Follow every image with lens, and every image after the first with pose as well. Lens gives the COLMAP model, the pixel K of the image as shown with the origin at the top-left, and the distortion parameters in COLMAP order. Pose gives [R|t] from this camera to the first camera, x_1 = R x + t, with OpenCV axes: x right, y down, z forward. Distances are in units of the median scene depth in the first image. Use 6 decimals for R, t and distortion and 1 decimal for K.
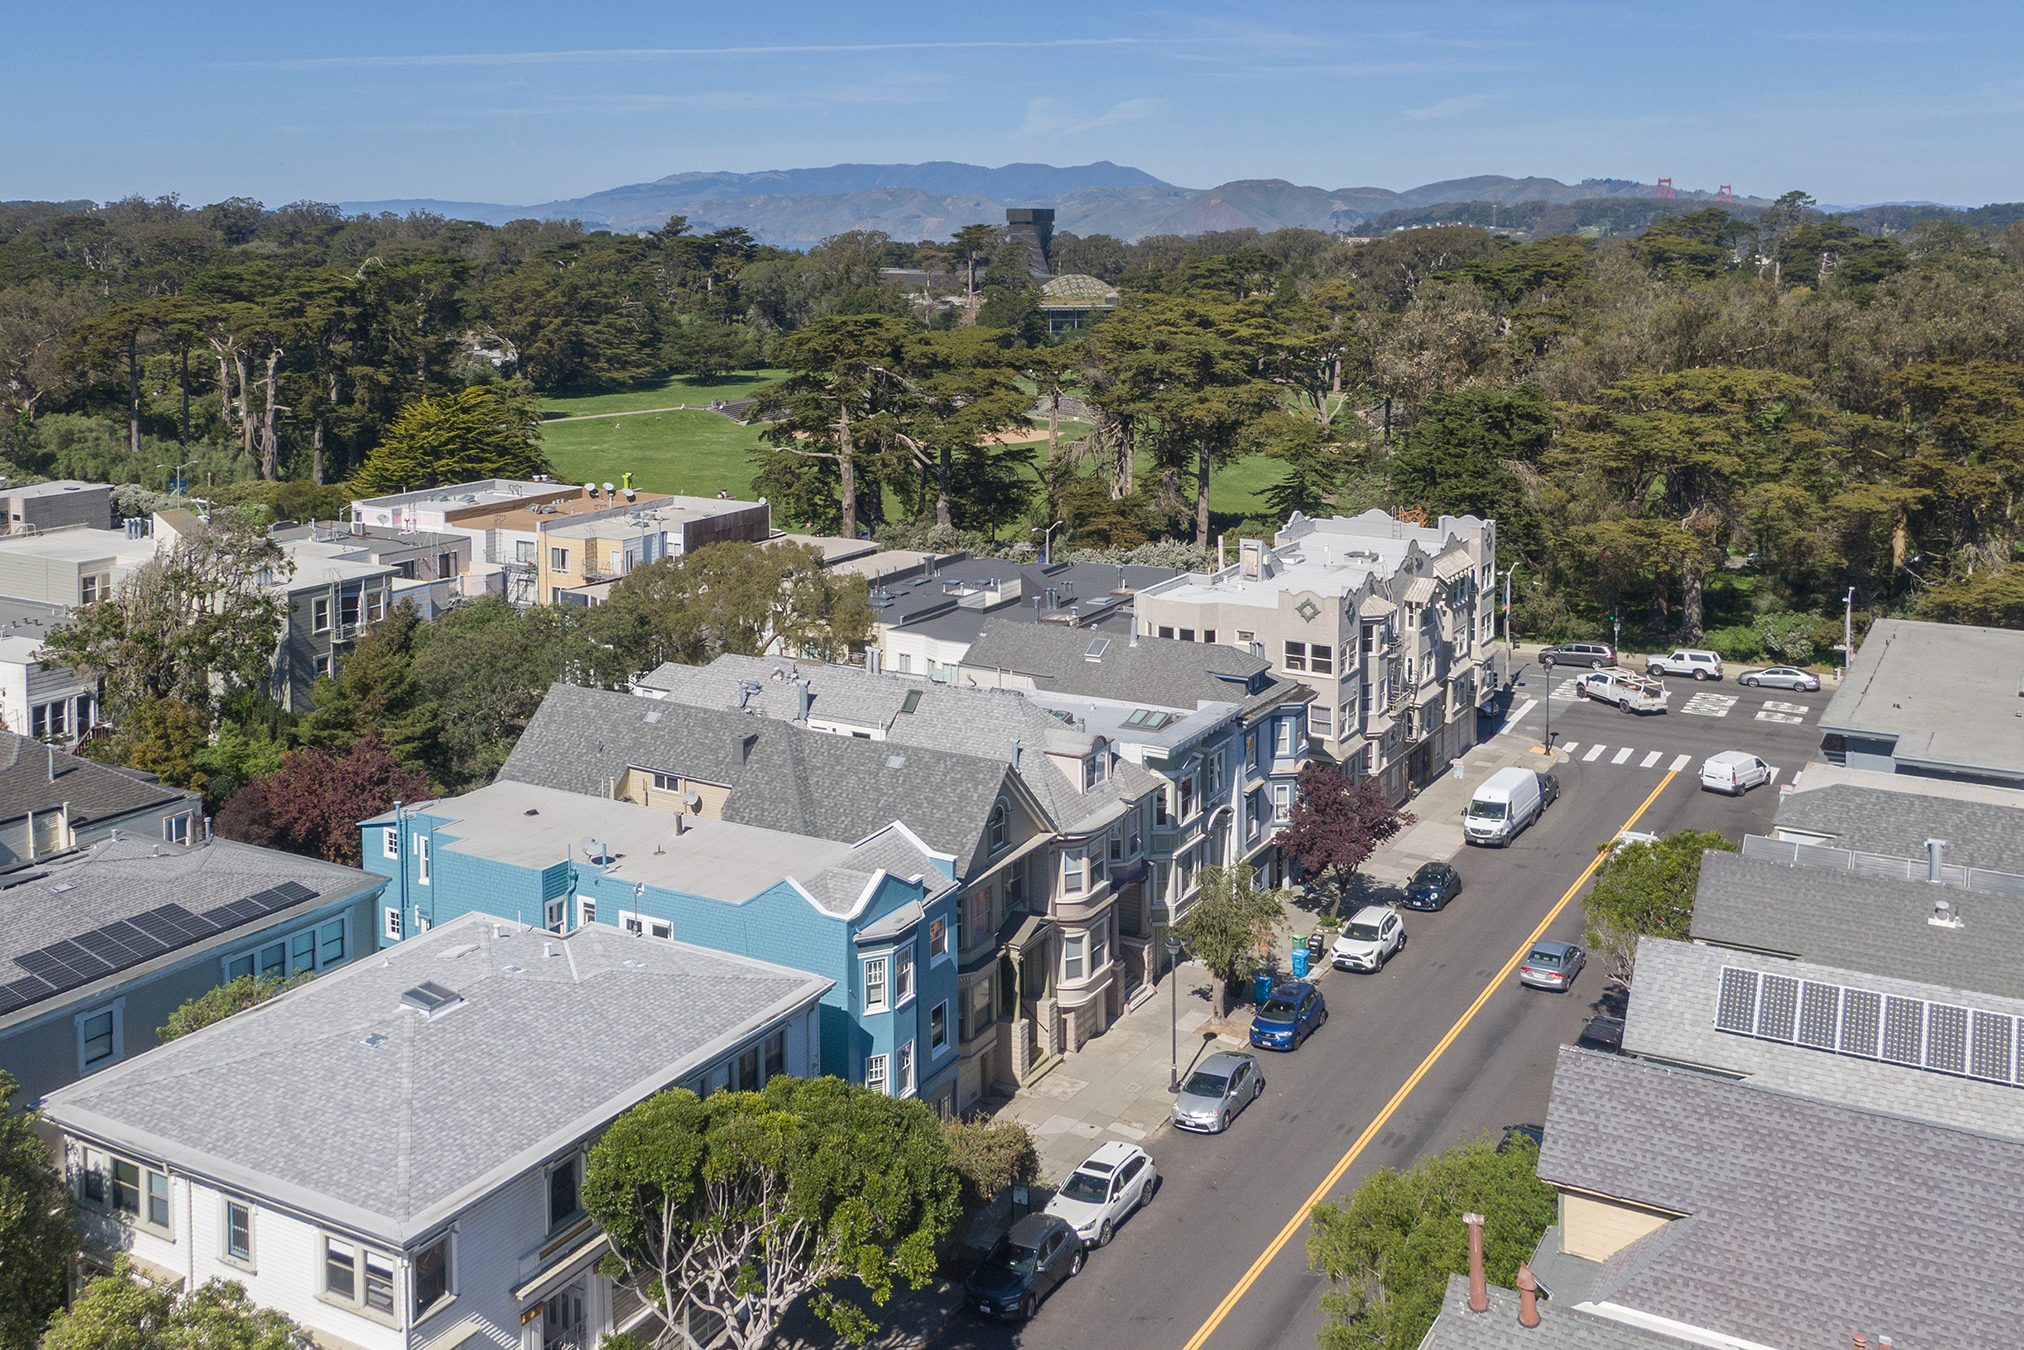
lens RADIAL K [[1817.7, 0, 1012.0], [0, 1817.7, 675.0], [0, 0, 1]] dist [0.036820, -0.021748]
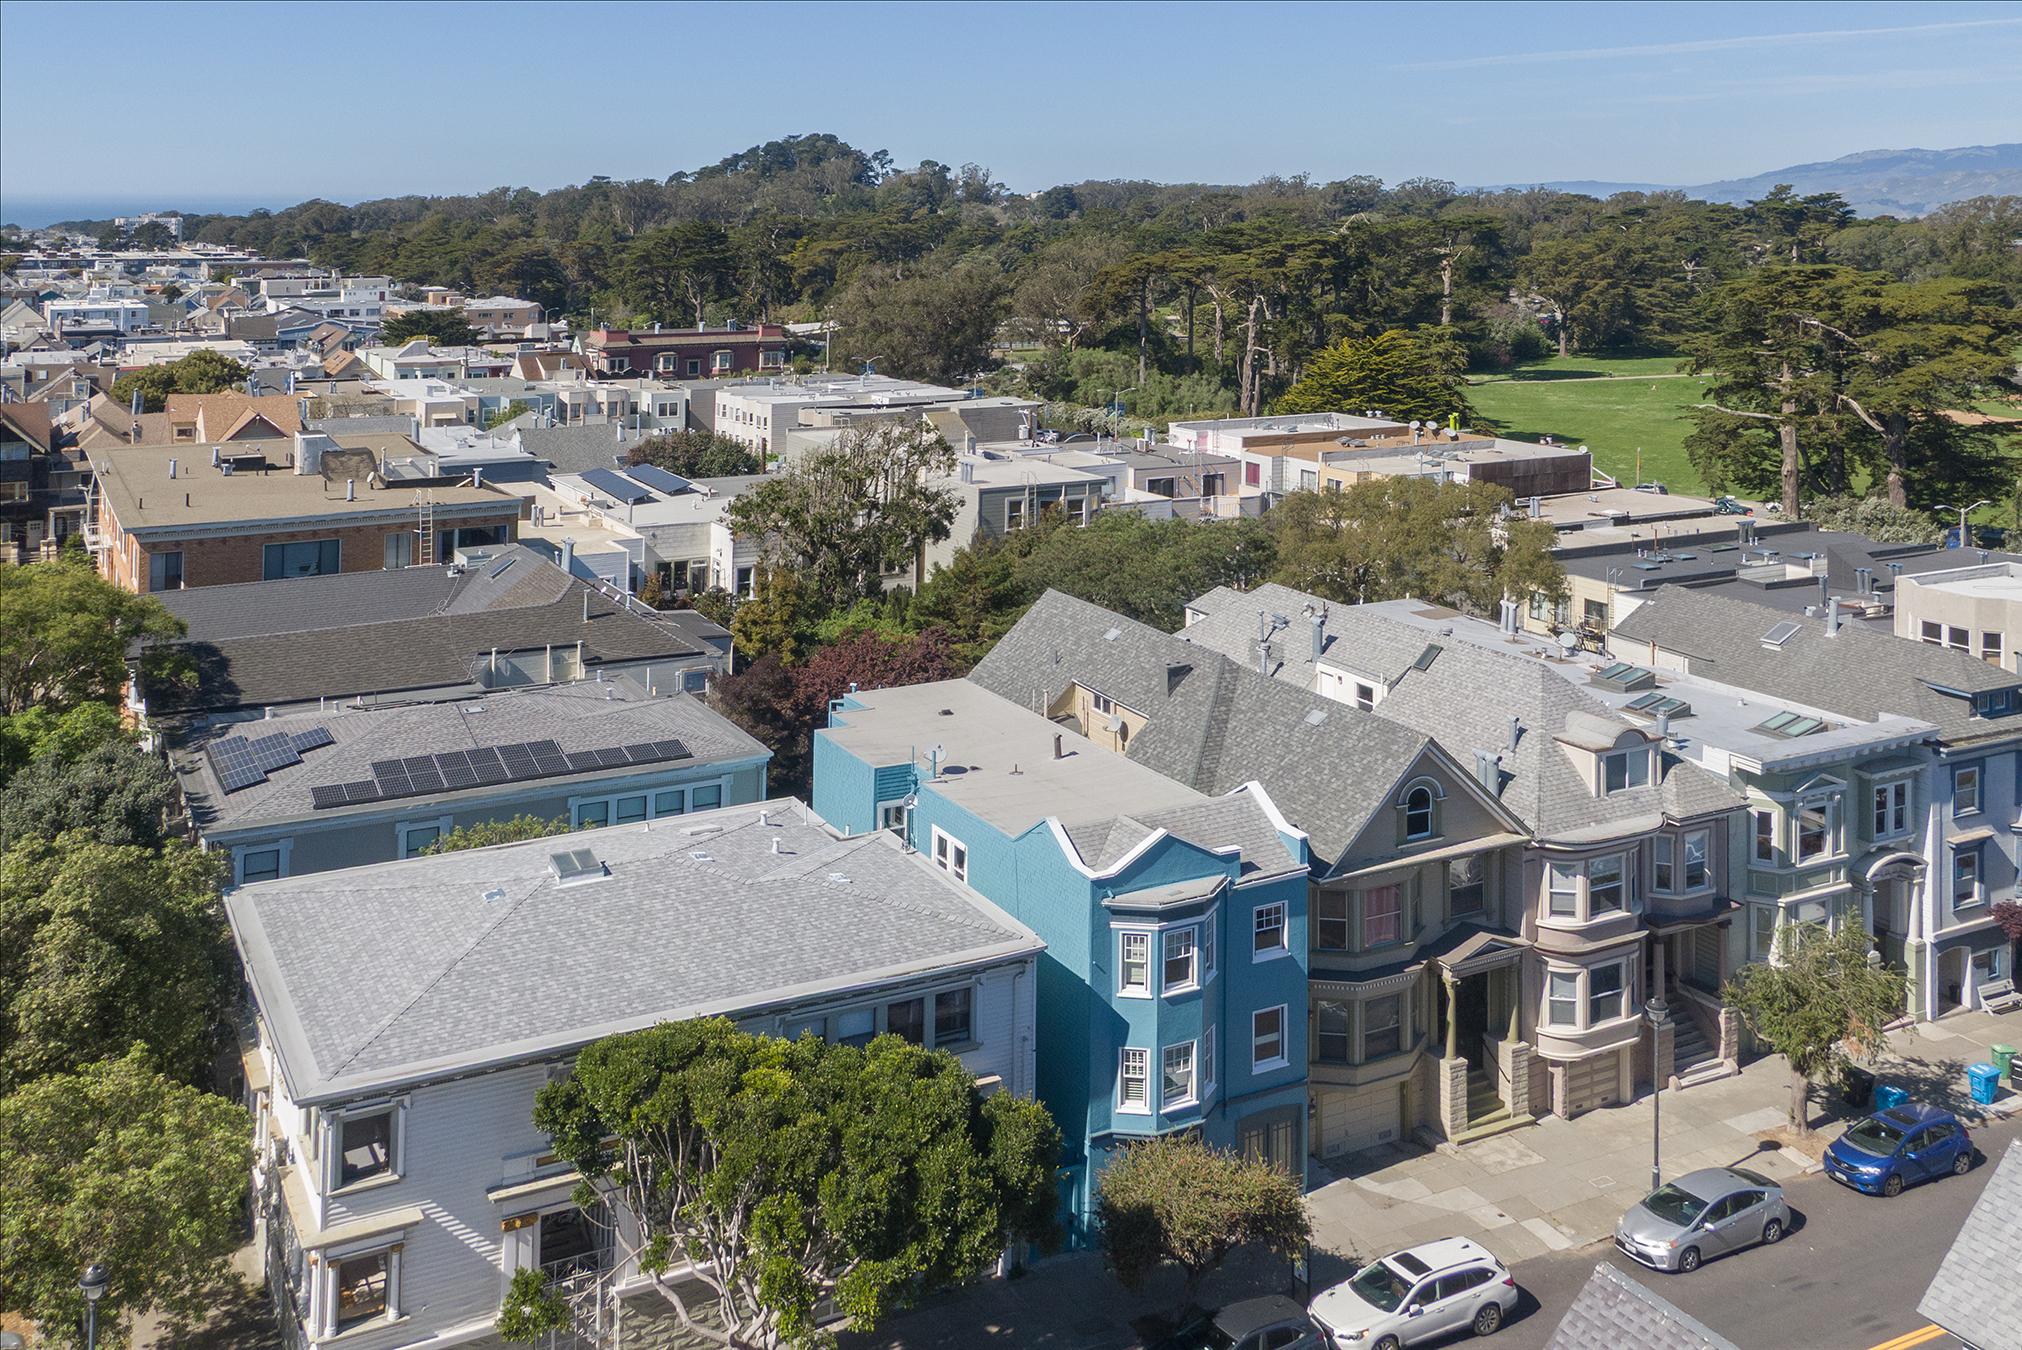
lens RADIAL K [[1768.2, 0, 1007.9], [0, 1768.2, 481.9], [0, 0, 1]] dist [0.042859, -0.054072]
pose [[0.847020, 0.076524, -0.526024, 0.212158], [-0.117959, 0.991969, -0.045632, -0.006154], [0.518307, 0.100701, 0.849245, 0.173425]]
